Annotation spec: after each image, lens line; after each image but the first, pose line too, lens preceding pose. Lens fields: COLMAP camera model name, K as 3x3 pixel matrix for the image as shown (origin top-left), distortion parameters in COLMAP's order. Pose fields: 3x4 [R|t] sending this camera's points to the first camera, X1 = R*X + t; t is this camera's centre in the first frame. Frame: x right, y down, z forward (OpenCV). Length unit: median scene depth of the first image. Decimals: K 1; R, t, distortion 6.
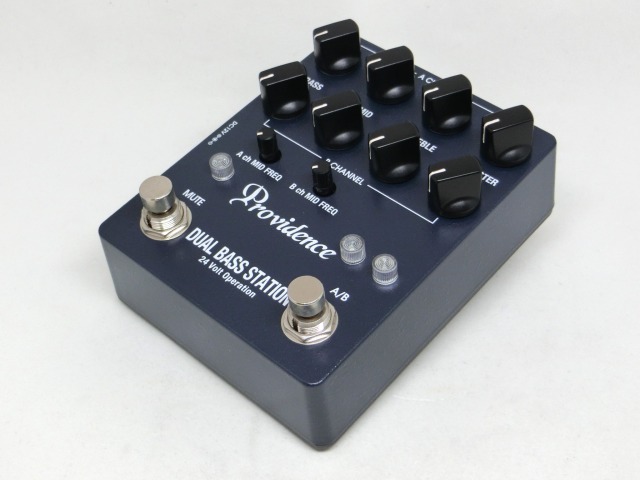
lens RADIAL K [[1093.6, 0, 319.8], [0, 1093.6, 240.2], [0, 0, 1]] dist [-0.094489, 0.000000]
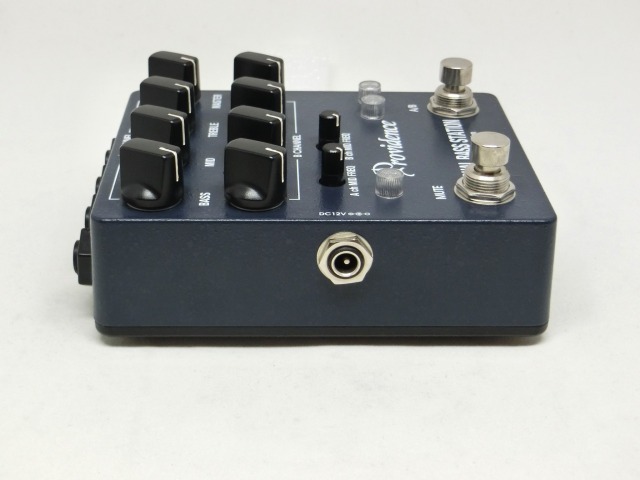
lens RADIAL K [[1093.6, 0, 325.9], [0, 1093.6, 240.6], [0, 0, 1]] dist [-0.094489, 0.000000]
pose [[-0.696025, -0.271785, 0.664592, -0.648756], [0.578516, 0.335963, 0.743269, -0.730394], [-0.425287, 0.901811, -0.076607, 1.181794]]
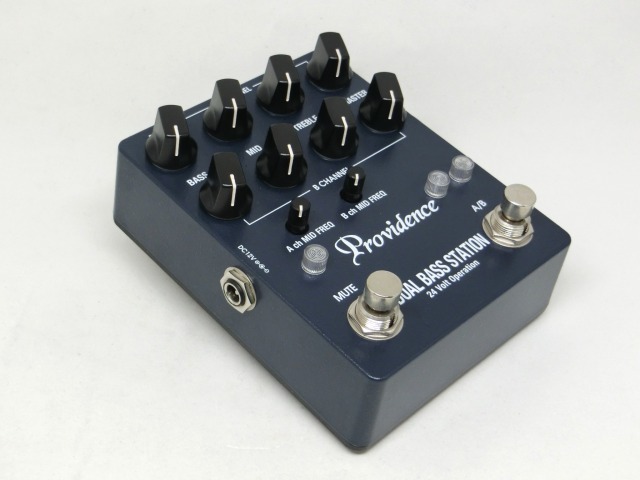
lens RADIAL K [[1093.6, 0, 320.1], [0, 1093.6, 239.8], [0, 0, 1]] dist [-0.094489, 0.000000]
pose [[0.061741, -0.652134, 0.755585, -0.817435], [0.666575, 0.590396, 0.455094, -0.520642], [-0.742876, 0.475557, 0.471148, 0.582921]]
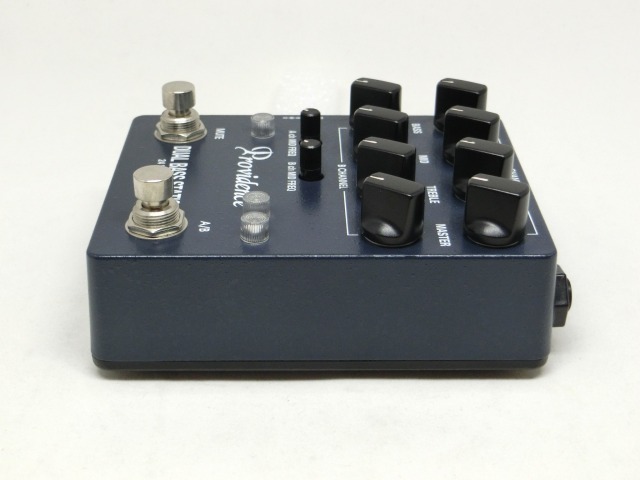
lens RADIAL K [[1093.6, 0, 319.6], [0, 1093.6, 240.0], [0, 0, 1]] dist [-0.094489, 0.000000]
pose [[0.673526, 0.433950, -0.598373, 0.599056], [-0.612109, 0.781240, -0.122420, 0.105274], [0.414348, 0.448723, 0.791810, 0.313583]]
